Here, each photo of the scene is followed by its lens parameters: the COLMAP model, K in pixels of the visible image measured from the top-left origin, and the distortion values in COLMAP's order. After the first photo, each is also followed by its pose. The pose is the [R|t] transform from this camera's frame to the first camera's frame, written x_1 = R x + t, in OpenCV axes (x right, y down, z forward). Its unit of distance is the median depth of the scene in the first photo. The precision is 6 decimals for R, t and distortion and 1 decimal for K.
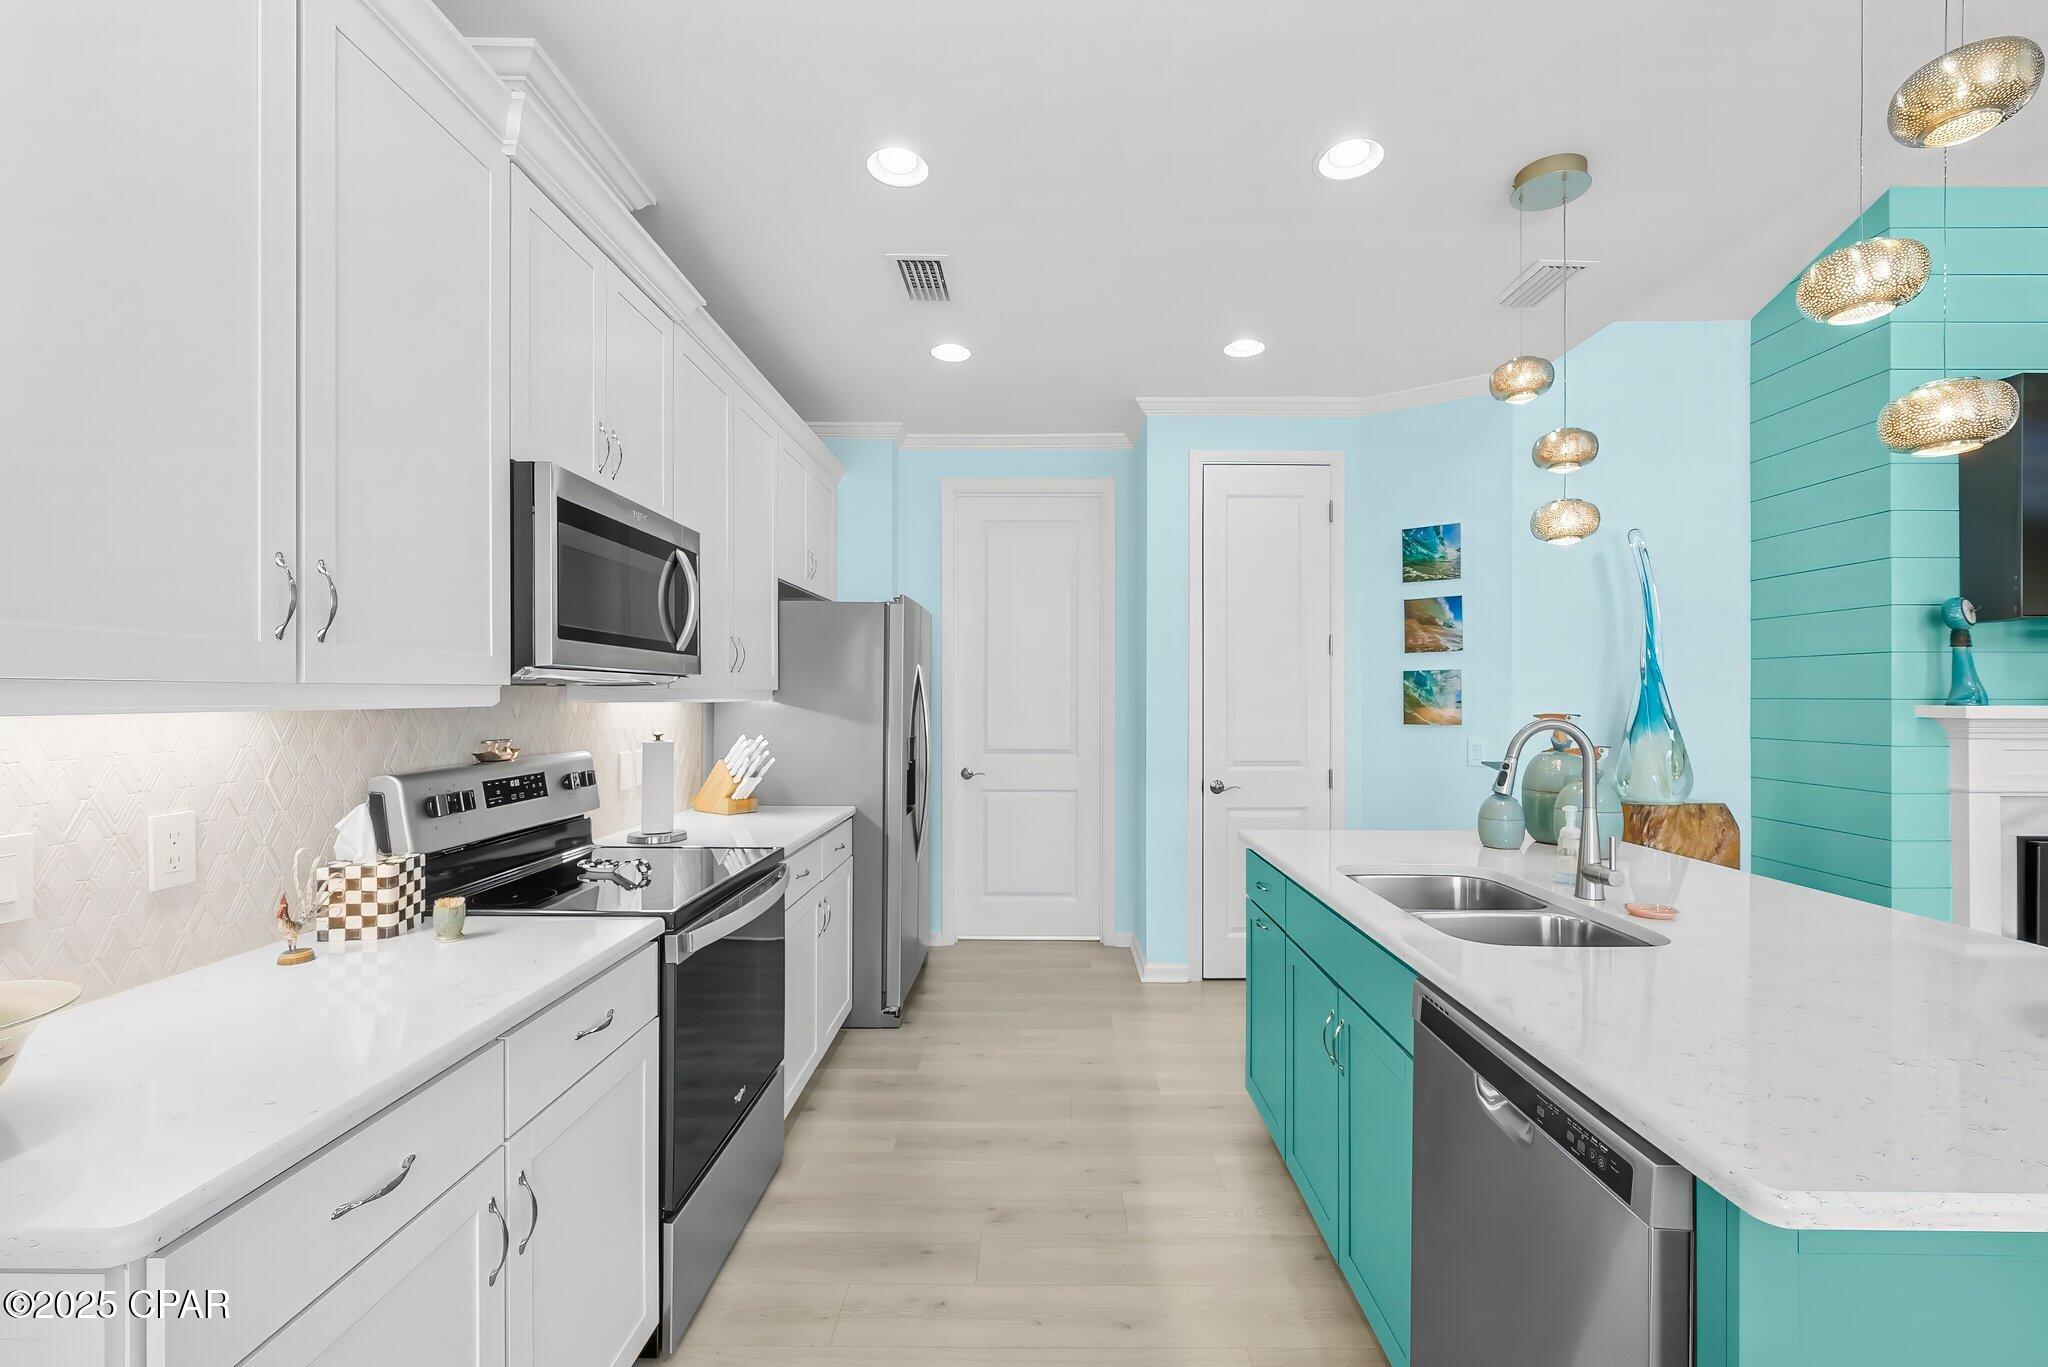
lens RADIAL K [[839.9, 0, 1001.6], [0, 839.9, 695.0], [0, 0, 1]] dist [0.001318, 0.001576]
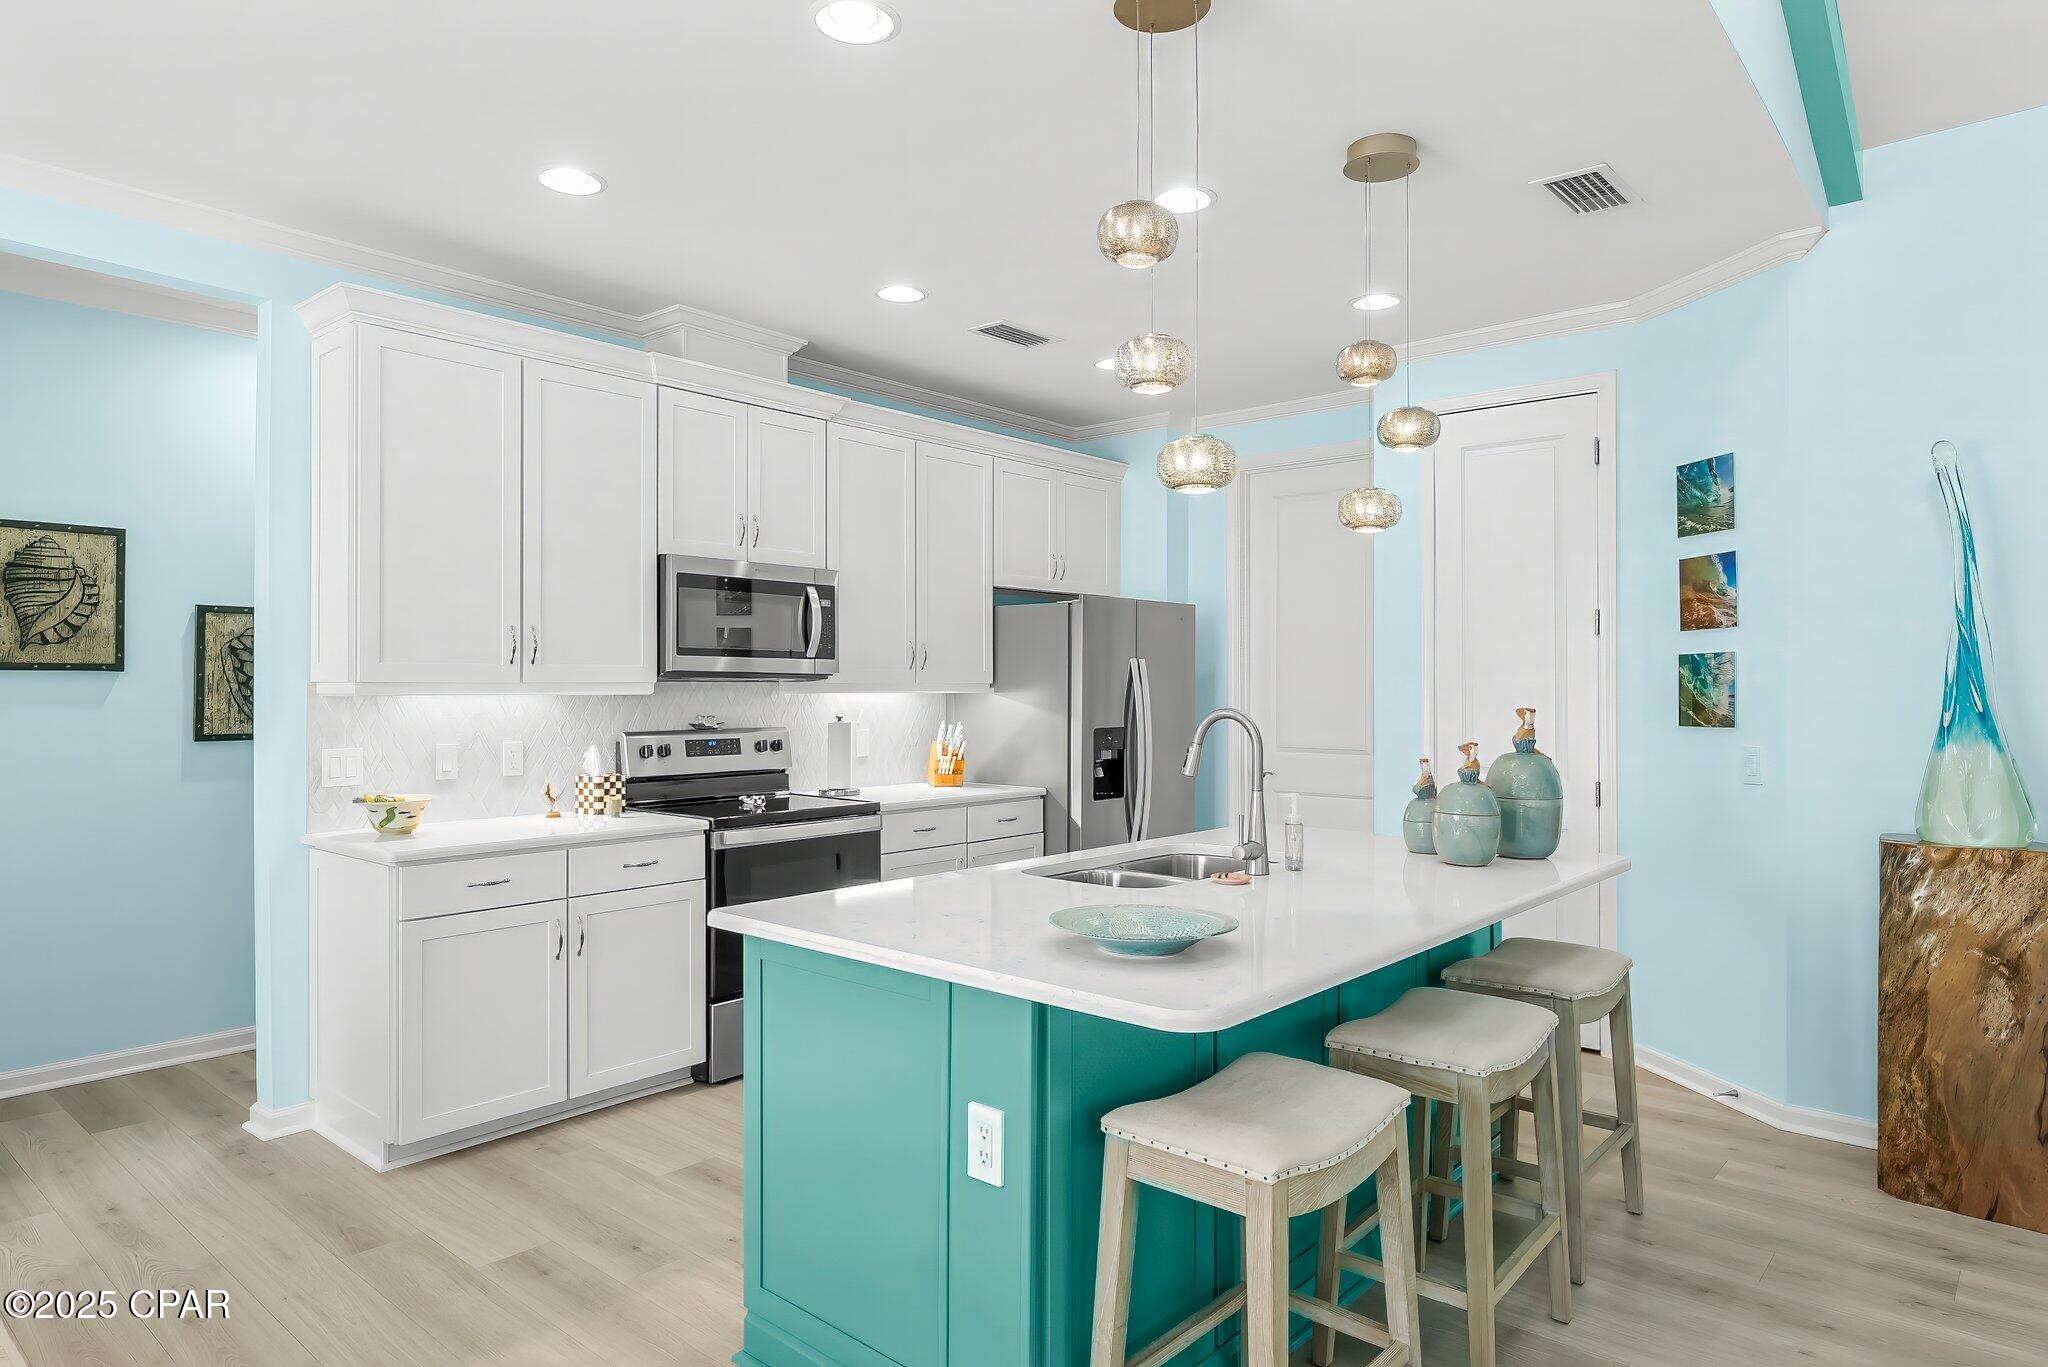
lens RADIAL K [[1181.6, 0, 1034.8], [0, 1181.6, 675.0], [0, 0, 1]] dist [-0.004858, -0.002794]
pose [[0.769840, -0.008301, -0.638183, 0.732371], [0.000803, 0.999927, -0.012037, 0.001645], [0.638236, 0.008754, 0.769791, -0.182141]]
